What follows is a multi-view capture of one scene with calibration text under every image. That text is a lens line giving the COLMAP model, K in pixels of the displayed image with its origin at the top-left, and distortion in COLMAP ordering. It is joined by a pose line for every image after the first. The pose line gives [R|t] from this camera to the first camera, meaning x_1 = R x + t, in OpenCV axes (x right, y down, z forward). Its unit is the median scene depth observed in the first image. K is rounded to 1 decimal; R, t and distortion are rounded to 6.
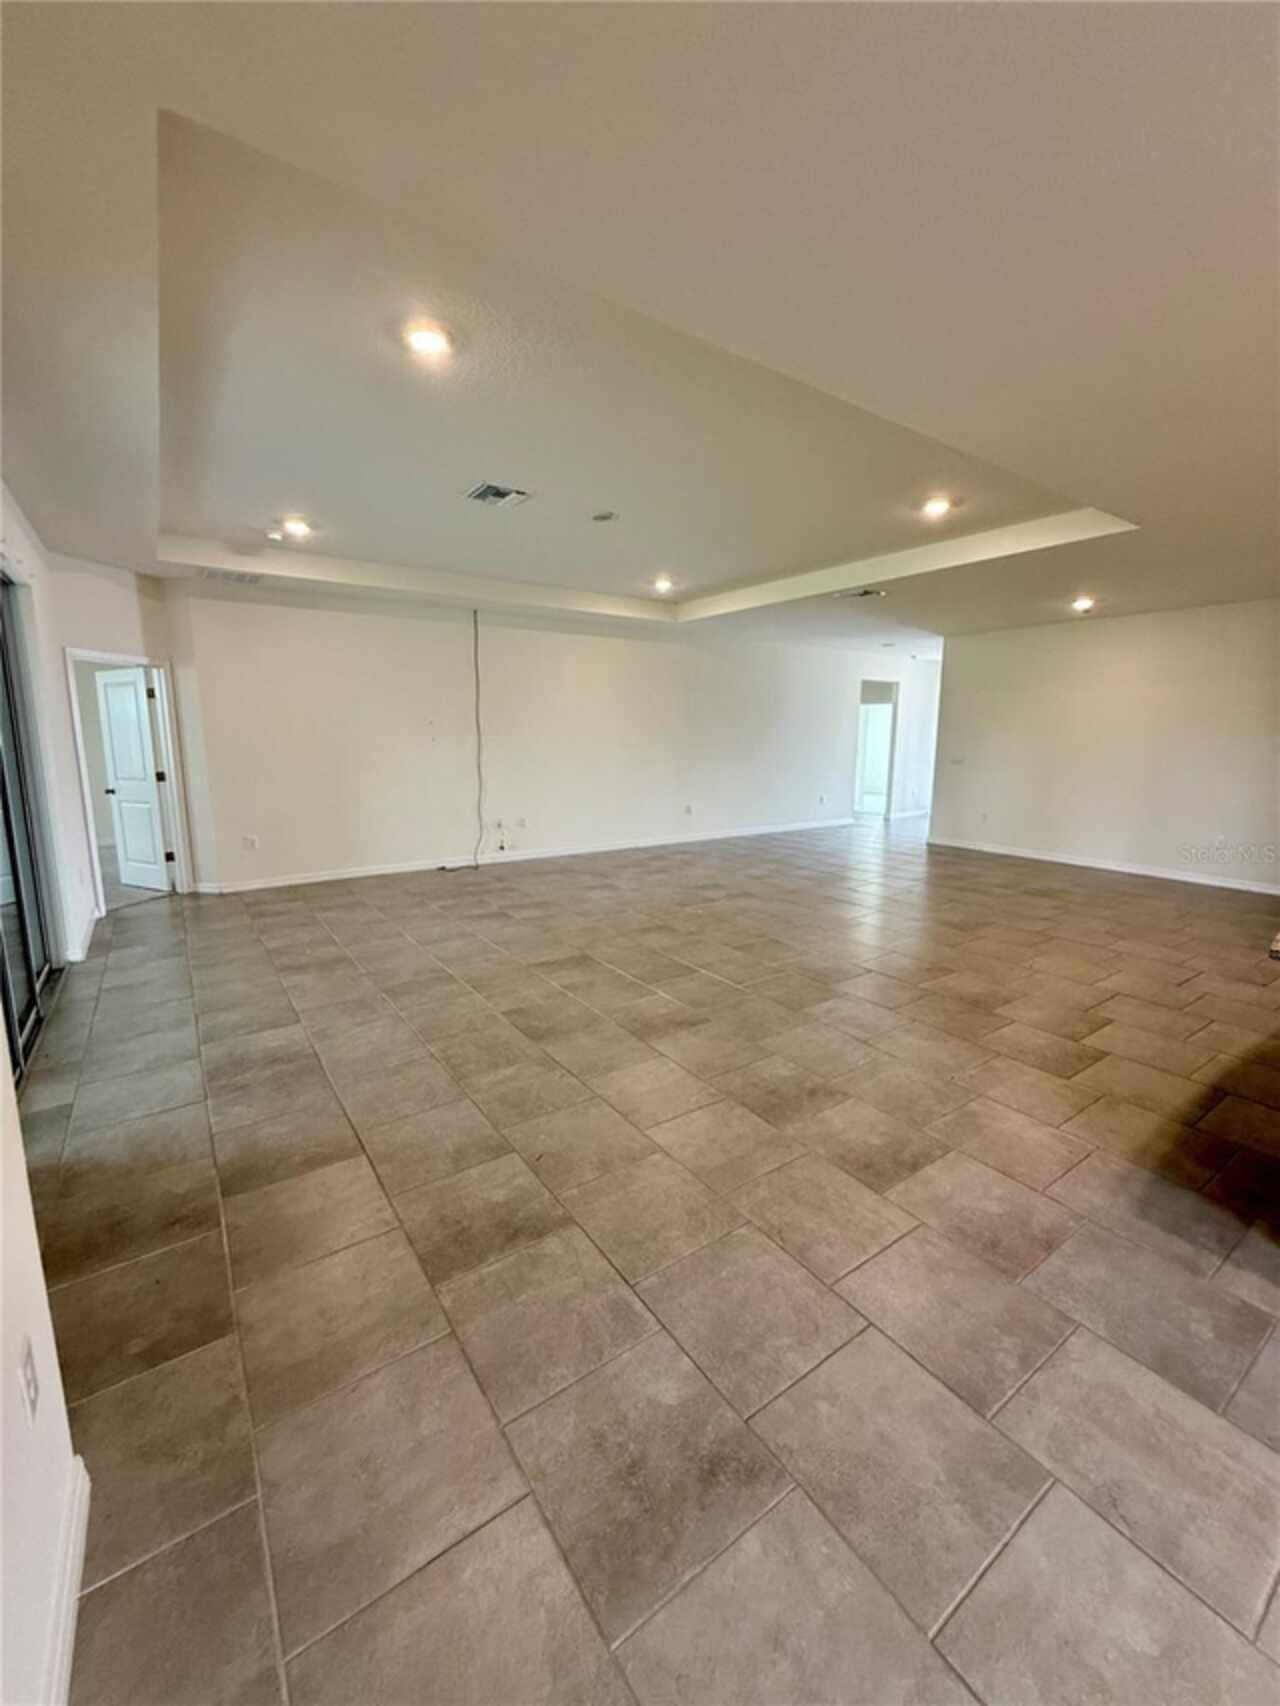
lens RADIAL K [[682.2, 0, 643.7], [0, 682.2, 850.1], [0, 0, 1]] dist [-0.002967, 0.000189]
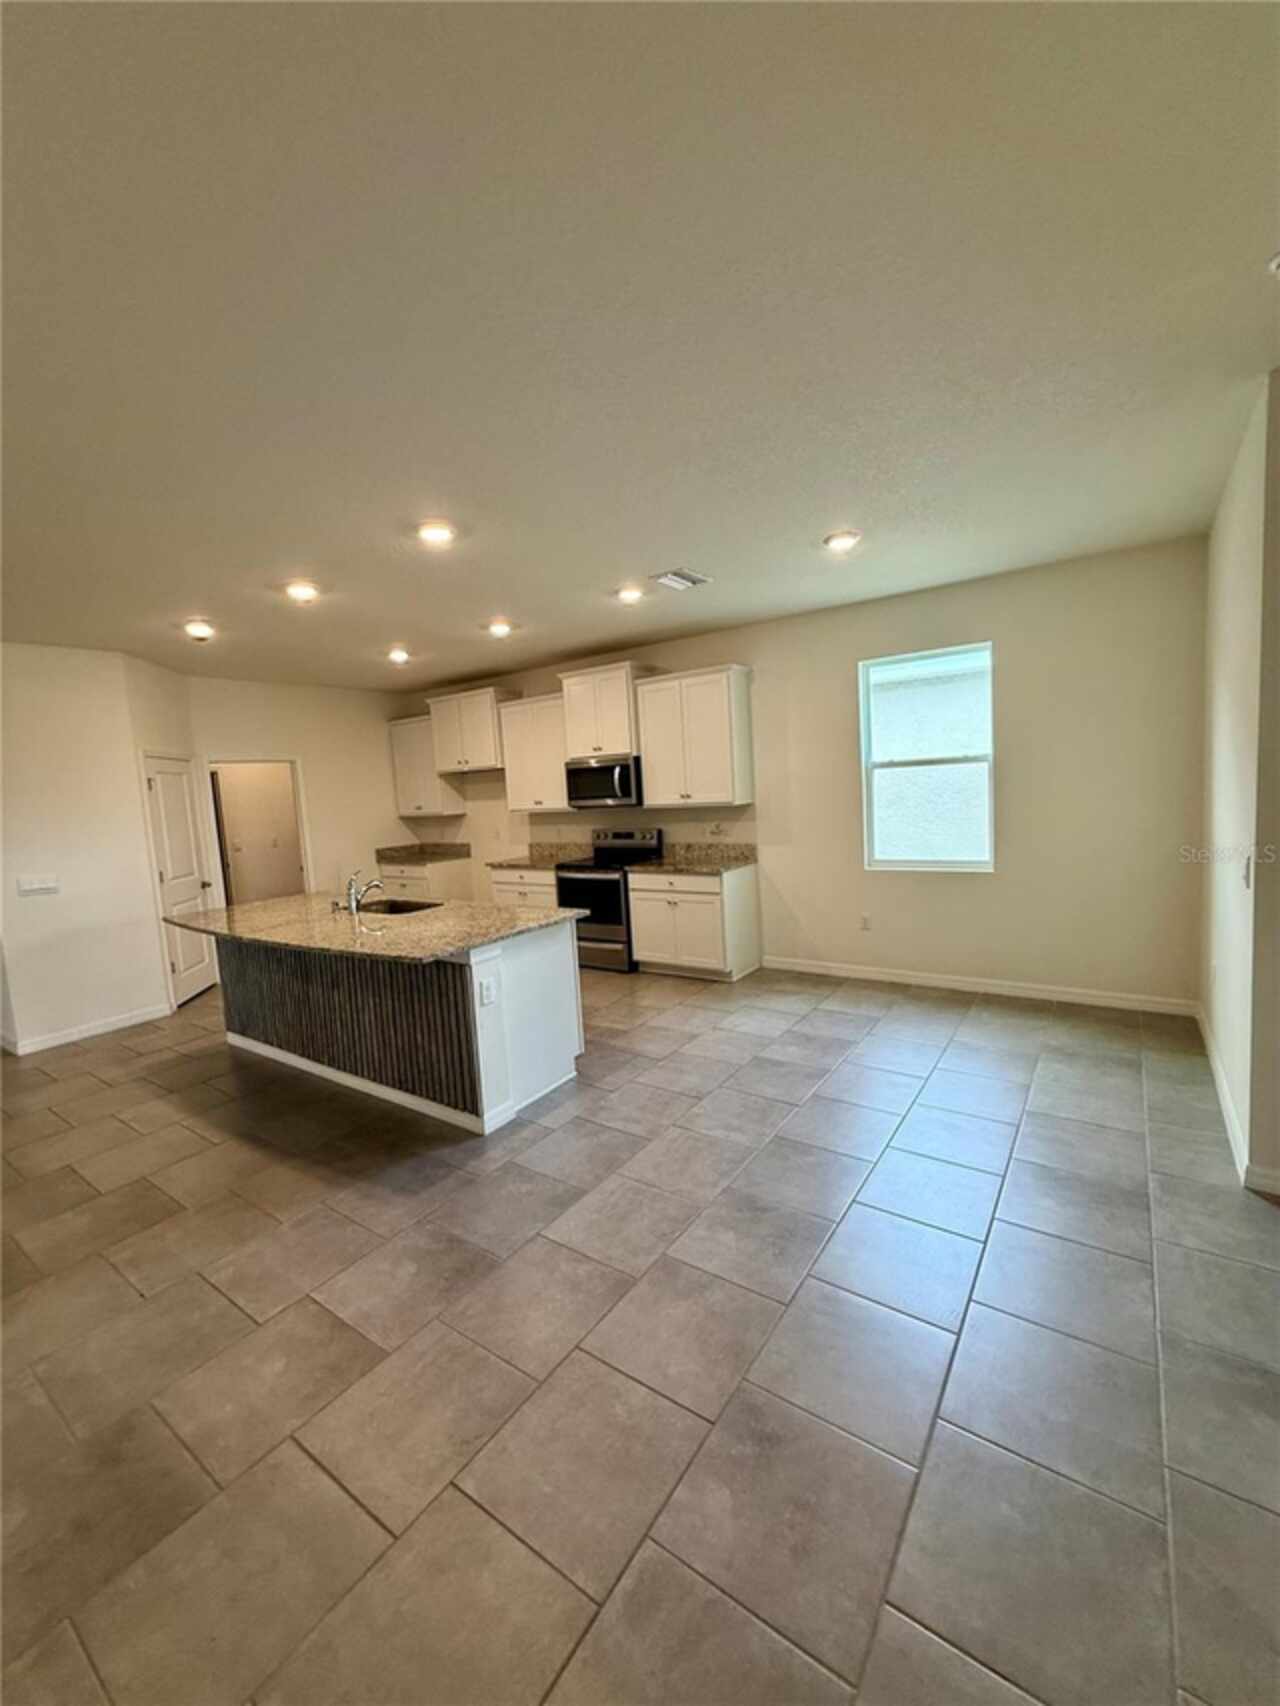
lens RADIAL K [[682.2, 0, 641.9], [0, 682.2, 847.3], [0, 0, 1]] dist [-0.002967, 0.000189]
pose [[-0.336088, -0.076876, 0.938688, -0.577726], [0.220971, 0.962408, 0.157935, -0.197725], [-0.915542, 0.260503, -0.306467, 0.886937]]
